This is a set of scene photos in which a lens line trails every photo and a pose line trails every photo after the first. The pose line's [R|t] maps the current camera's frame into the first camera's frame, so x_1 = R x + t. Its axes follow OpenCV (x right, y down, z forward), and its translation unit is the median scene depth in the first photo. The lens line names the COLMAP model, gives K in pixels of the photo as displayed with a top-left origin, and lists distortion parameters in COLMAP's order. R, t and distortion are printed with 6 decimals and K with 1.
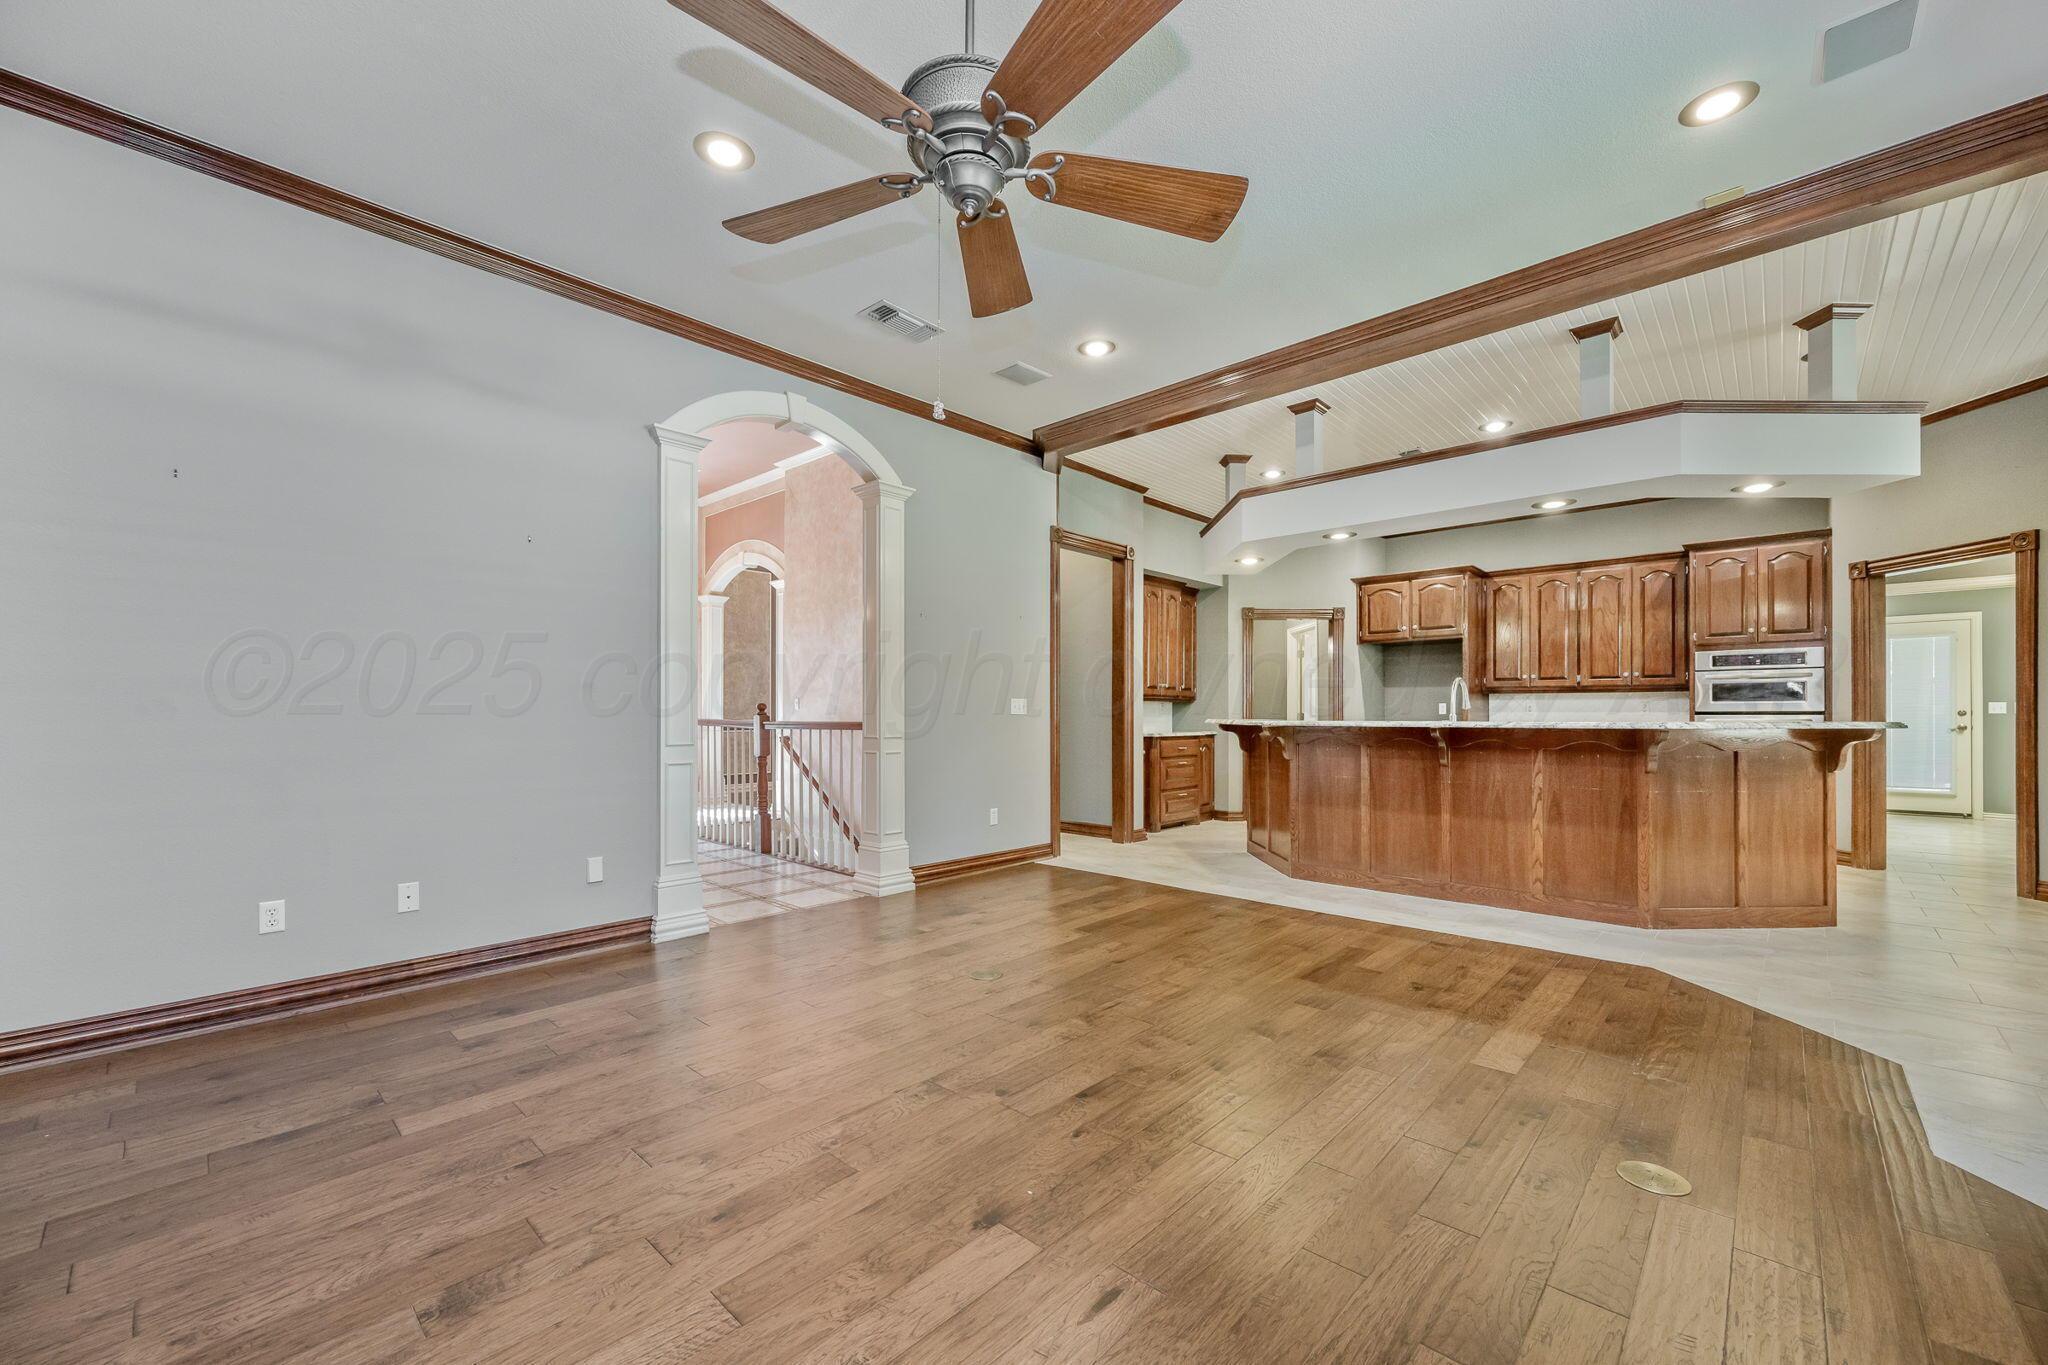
lens RADIAL K [[814.3, 0, 1026.3], [0, 814.3, 707.7], [0, 0, 1]] dist [-0.000454, 0.000085]
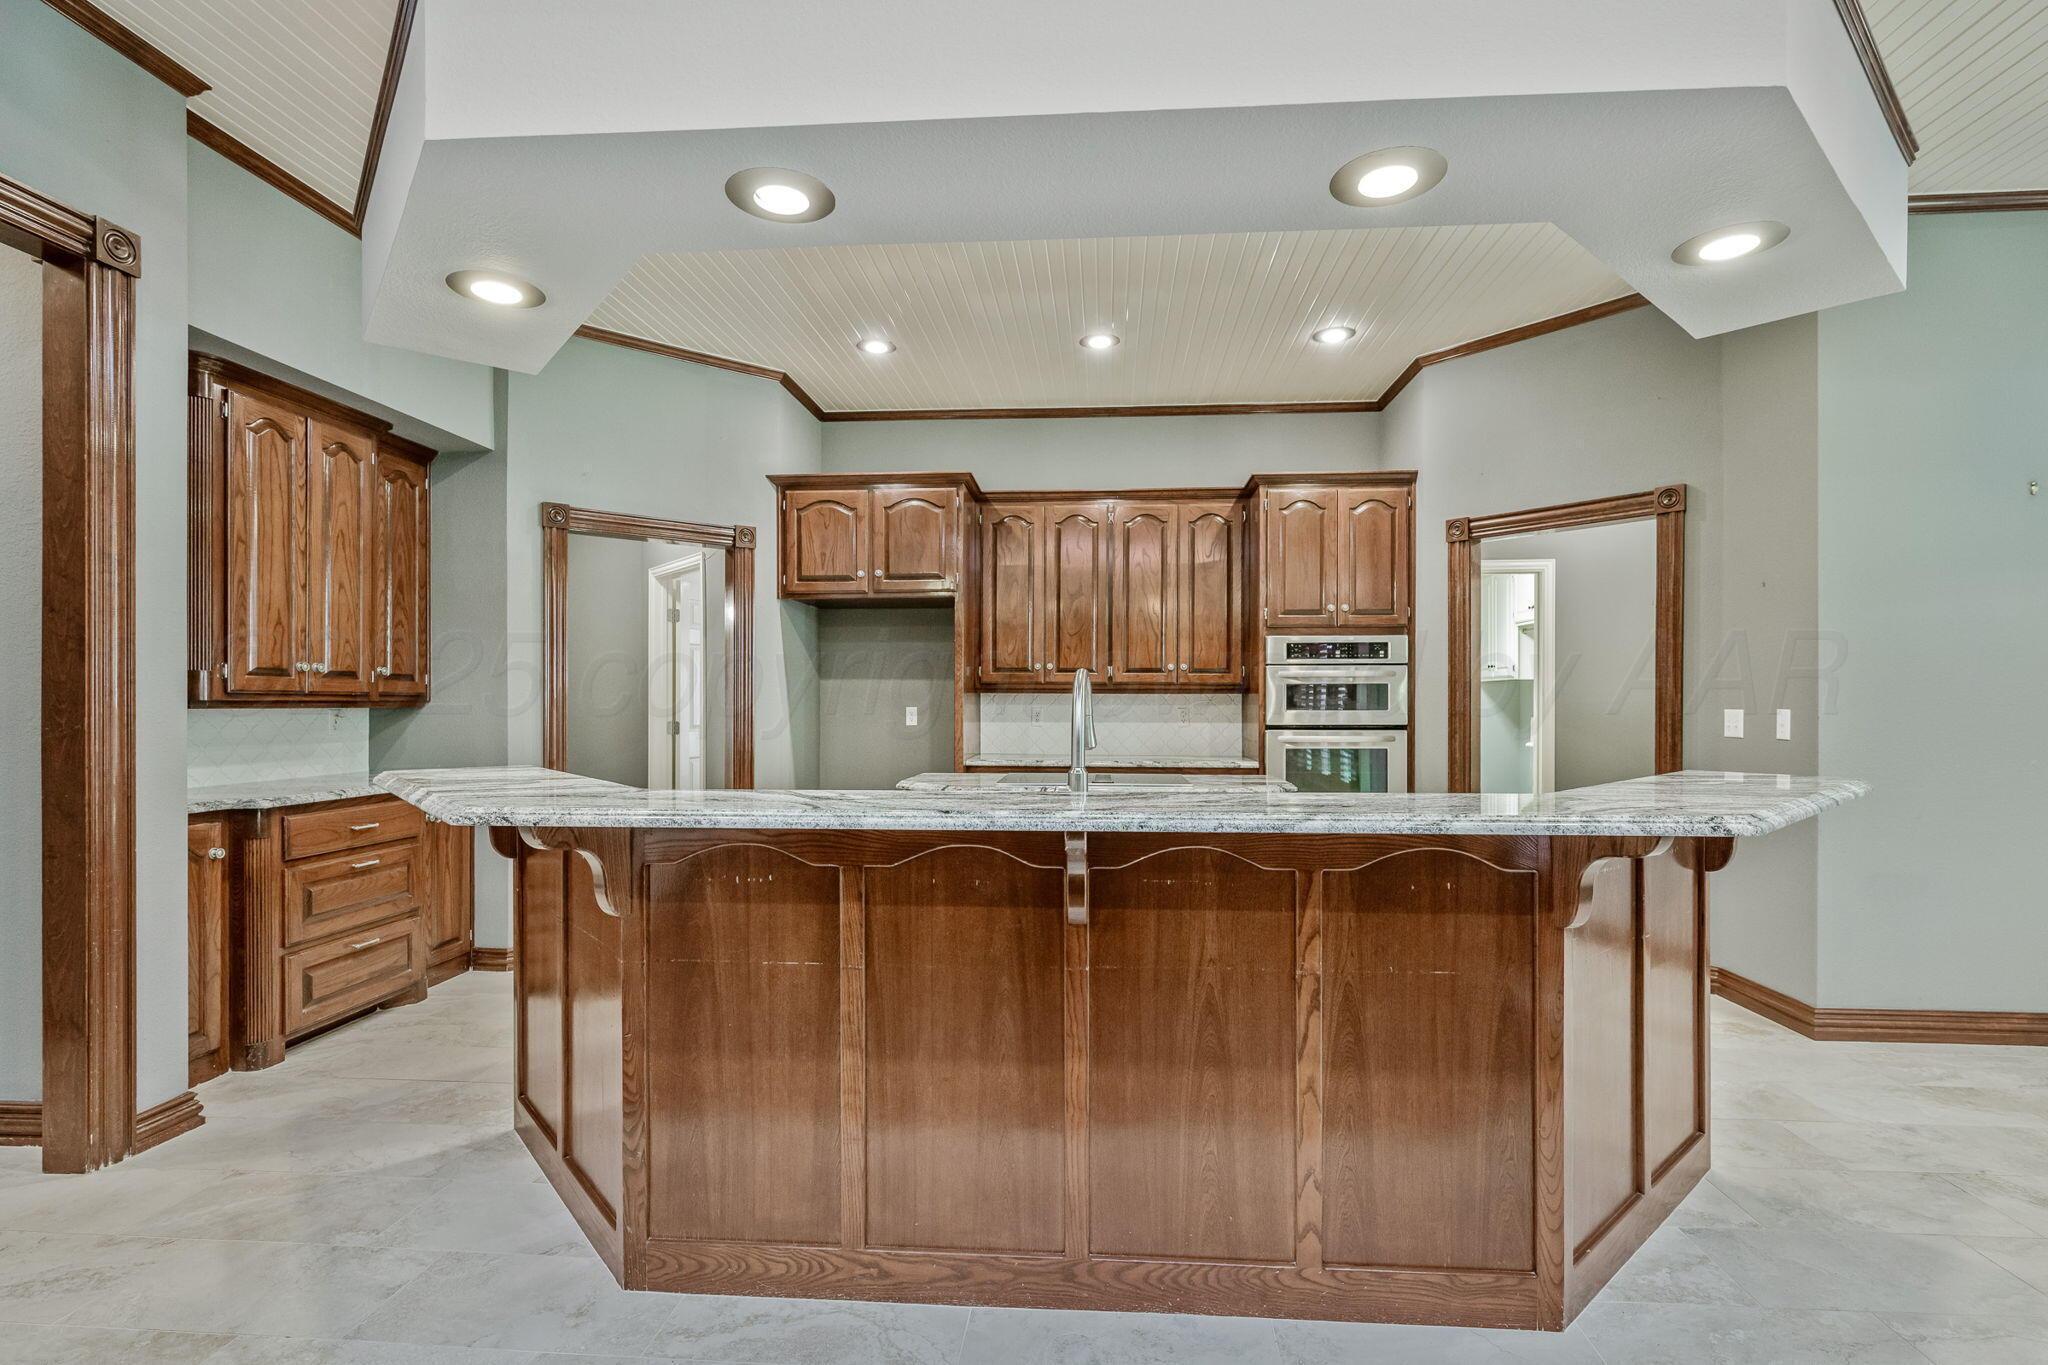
lens RADIAL K [[952.4, 0, 1043.9], [0, 952.4, 706.2], [0, 0, 1]] dist [0.000088, -0.001144]
pose [[0.772428, -0.003549, 0.635093, 0.166773], [-0.004532, 0.999928, 0.011100, -0.017090], [-0.635087, -0.011453, 0.772356, 0.471107]]
